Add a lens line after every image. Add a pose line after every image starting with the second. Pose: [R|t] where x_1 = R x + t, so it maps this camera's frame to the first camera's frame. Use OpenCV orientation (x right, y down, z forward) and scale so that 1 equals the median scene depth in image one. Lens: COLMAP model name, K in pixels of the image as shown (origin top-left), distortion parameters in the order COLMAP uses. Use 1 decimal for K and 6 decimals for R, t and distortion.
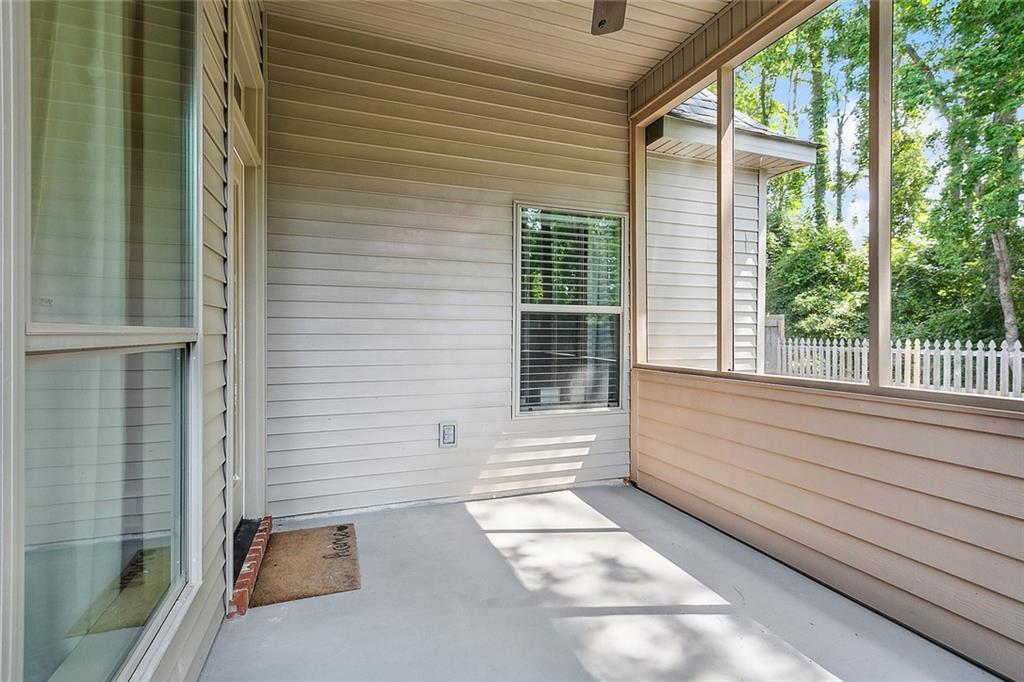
lens RADIAL K [[469.1, 0, 507.8], [0, 469.1, 335.5], [0, 0, 1]] dist [-0.002554, 0.000058]
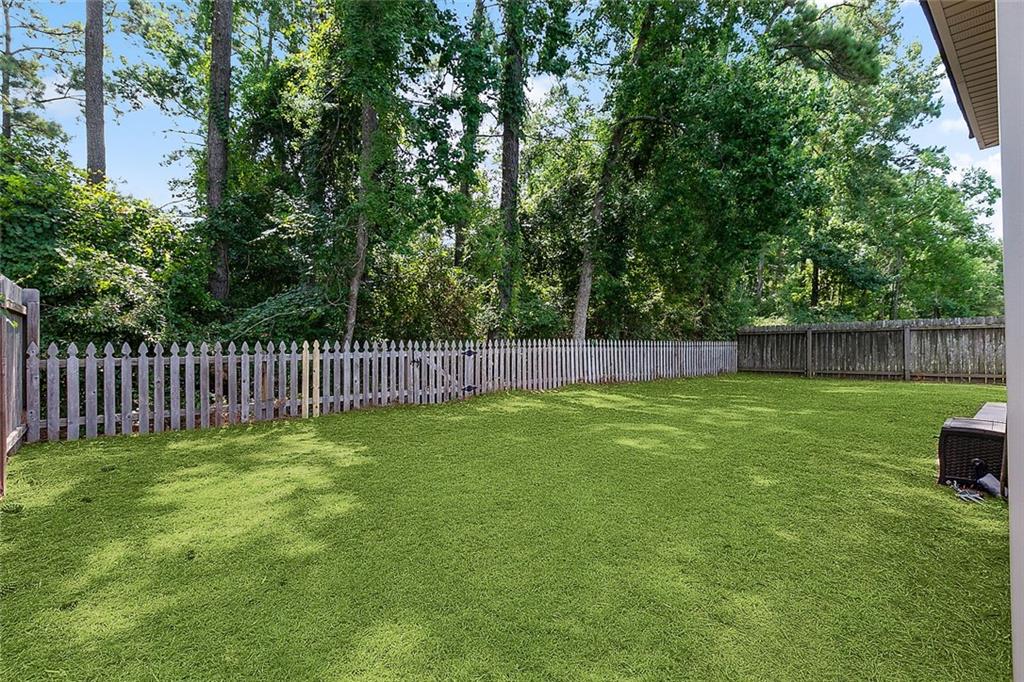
lens RADIAL K [[469.1, 0, 507.8], [0, 469.1, 335.5], [0, 0, 1]] dist [-0.002554, 0.000058]
pose [[-0.365858, 0.001988, 0.930669, 0.024250], [0.009965, 0.999949, 0.001781, 0.001046], [-0.930617, 0.009925, -0.365859, 0.922372]]
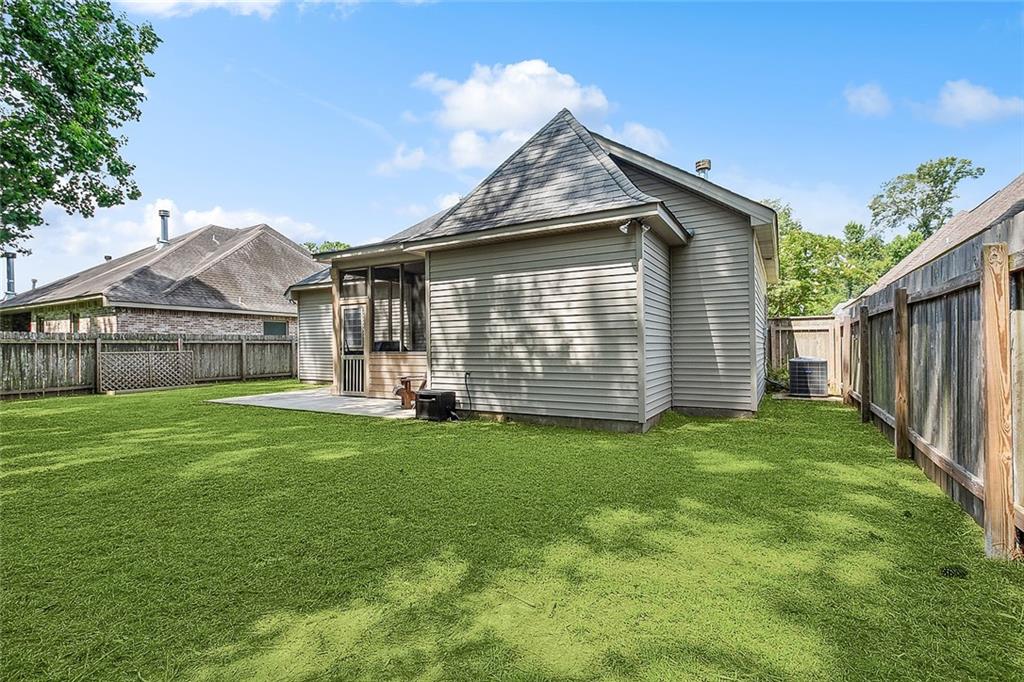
lens RADIAL K [[470.6, 0, 512.0], [0, 470.6, 341.0], [0, 0, 1]] dist [-0.001621, -0.000571]
pose [[-0.768219, -0.012703, -0.640060, 0.600260], [0.002323, 0.999741, -0.022630, 0.023938], [0.640182, -0.018871, -0.767991, 1.088239]]
